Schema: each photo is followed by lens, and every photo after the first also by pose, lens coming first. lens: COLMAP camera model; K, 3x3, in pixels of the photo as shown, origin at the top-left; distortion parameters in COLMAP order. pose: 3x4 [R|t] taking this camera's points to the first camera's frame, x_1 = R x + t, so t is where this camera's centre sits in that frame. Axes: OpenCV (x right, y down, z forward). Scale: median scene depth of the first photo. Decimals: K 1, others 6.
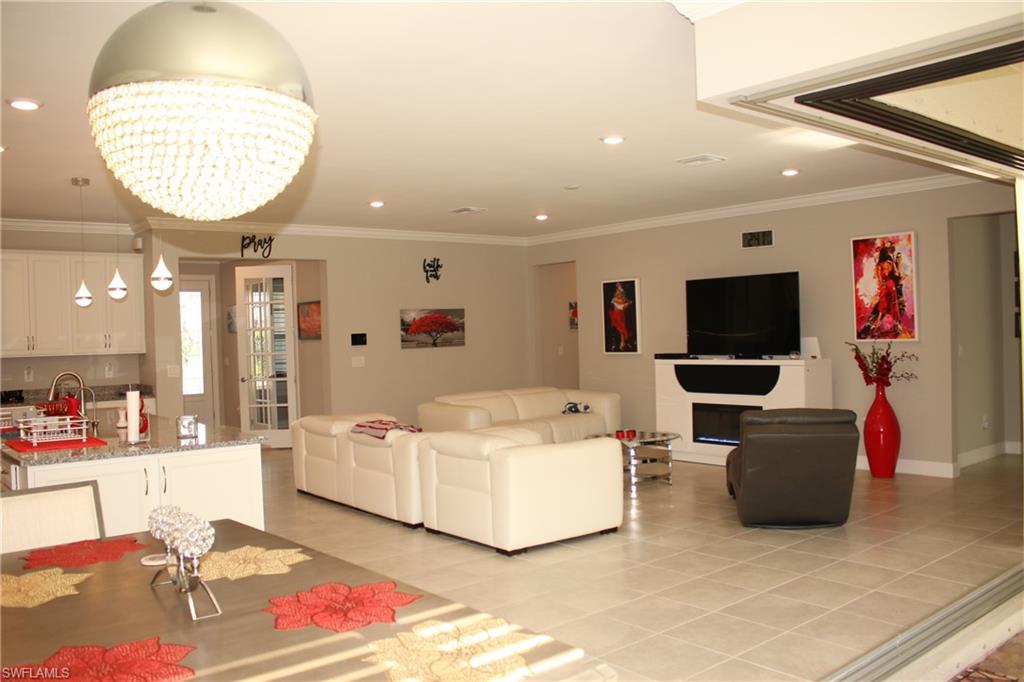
lens RADIAL K [[853.0, 0, 512.0], [0, 853.0, 341.0], [0, 0, 1]] dist [-0.150609, 0.124934]
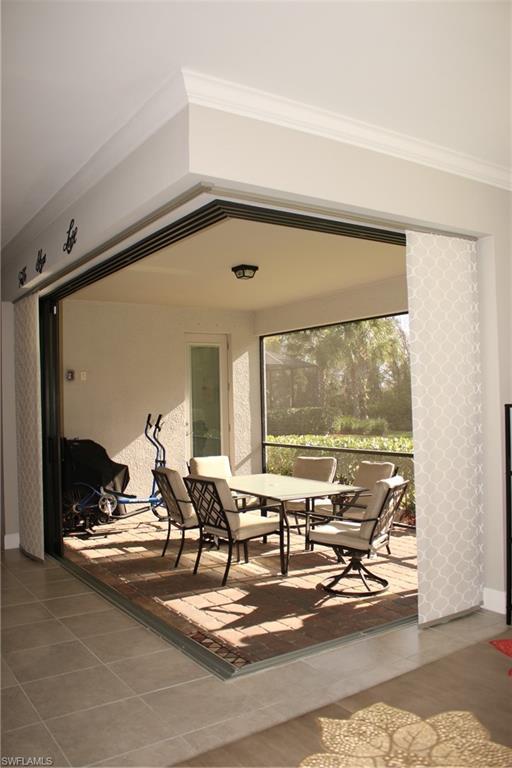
lens RADIAL K [[634.7, 0, 256.0], [0, 634.7, 384.0], [0, 0, 1]] dist [-0.090079, -0.000184]
pose [[0.105832, 0.056019, 0.992805, -0.210637], [0.031980, 0.997704, -0.059705, 0.016242], [-0.993870, 0.038069, 0.103797, 0.309414]]
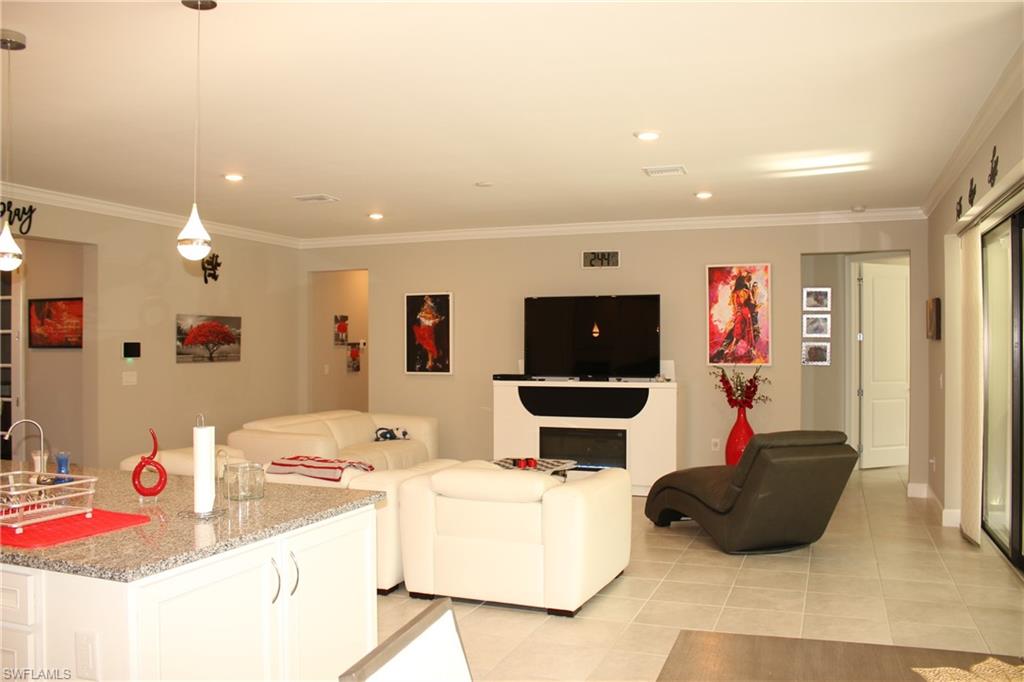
lens RADIAL K [[846.8, 0, 512.0], [0, 846.8, 341.0], [0, 0, 1]] dist [-0.153770, 0.123791]
pose [[0.871475, 0.032883, 0.489337, -0.282906], [-0.020428, 0.999318, -0.030774, 0.006972], [-0.490015, 0.016822, 0.871552, 0.193541]]
